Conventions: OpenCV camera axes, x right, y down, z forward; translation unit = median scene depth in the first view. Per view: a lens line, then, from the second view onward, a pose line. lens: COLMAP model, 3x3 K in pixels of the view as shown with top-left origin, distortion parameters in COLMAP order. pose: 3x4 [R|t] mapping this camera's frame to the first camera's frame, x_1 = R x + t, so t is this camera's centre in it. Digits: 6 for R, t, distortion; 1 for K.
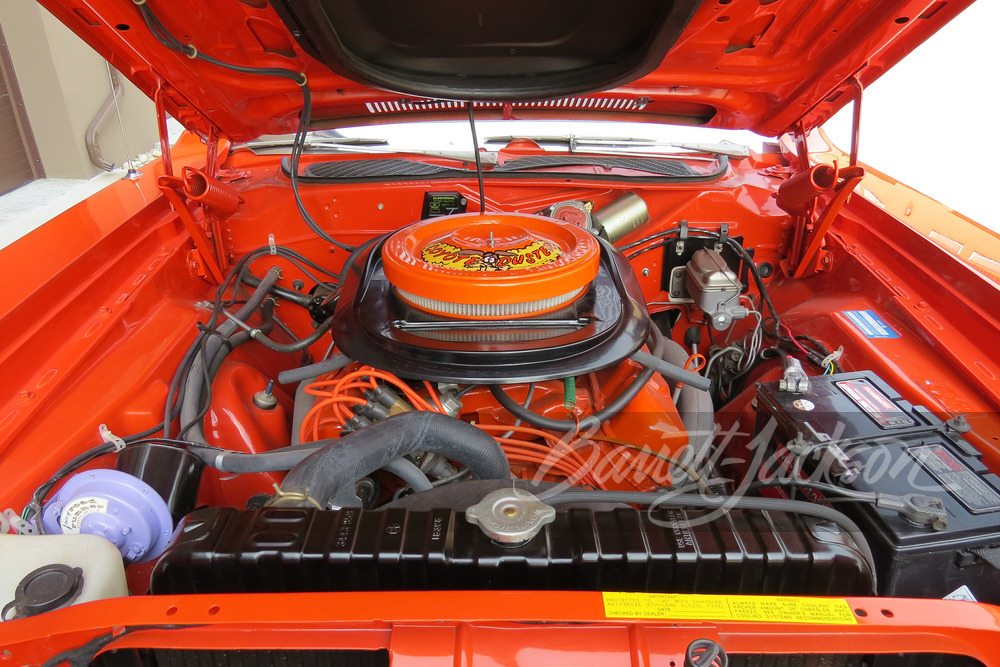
lens RADIAL K [[749.8, 0, 502.8], [0, 749.8, 315.6], [0, 0, 1]] dist [-0.037736, 0.035765]
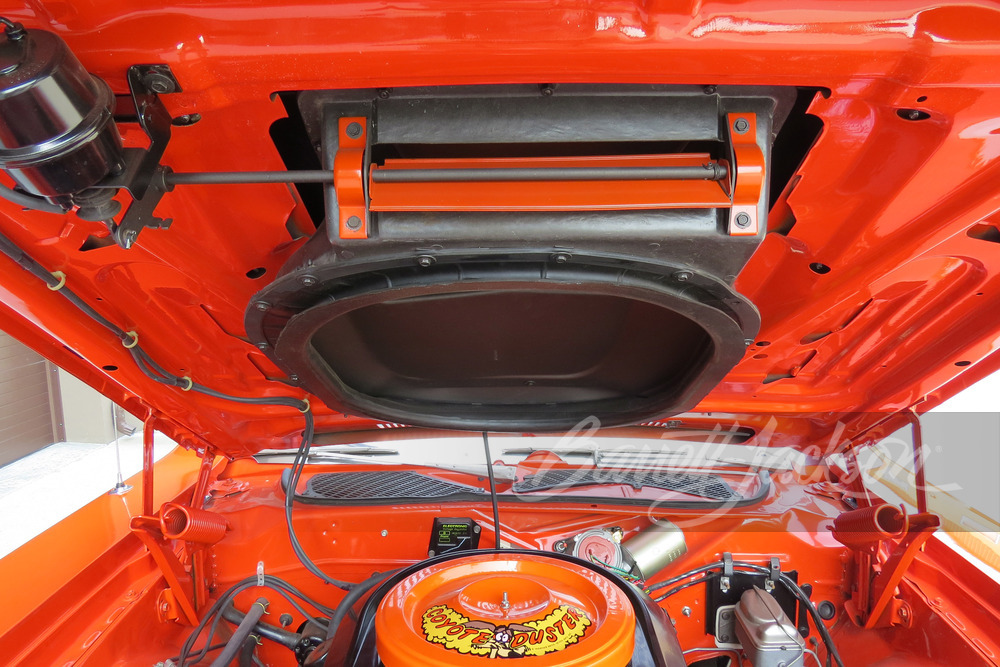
lens RADIAL K [[749.8, 0, 502.8], [0, 749.8, 315.6], [0, 0, 1]] dist [-0.037736, 0.035765]
pose [[0.999484, 0.002826, -0.032007, 0.006116], [-0.013072, 0.945724, -0.324708, -0.104984], [0.029352, 0.324958, 0.945273, 0.076605]]
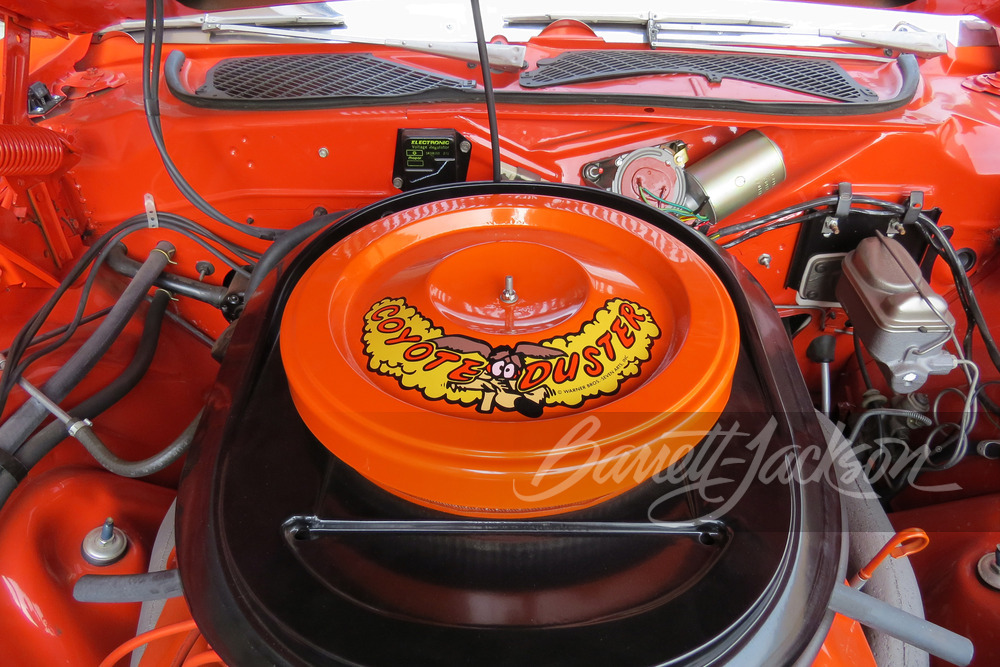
lens RADIAL K [[749.8, 0, 502.8], [0, 749.8, 315.6], [0, 0, 1]] dist [-0.037736, 0.035765]
pose [[0.999402, 0.019028, -0.028869, -0.004233], [-0.012514, 0.977408, 0.210991, -0.147994], [0.032232, -0.210504, 0.977062, 0.413658]]
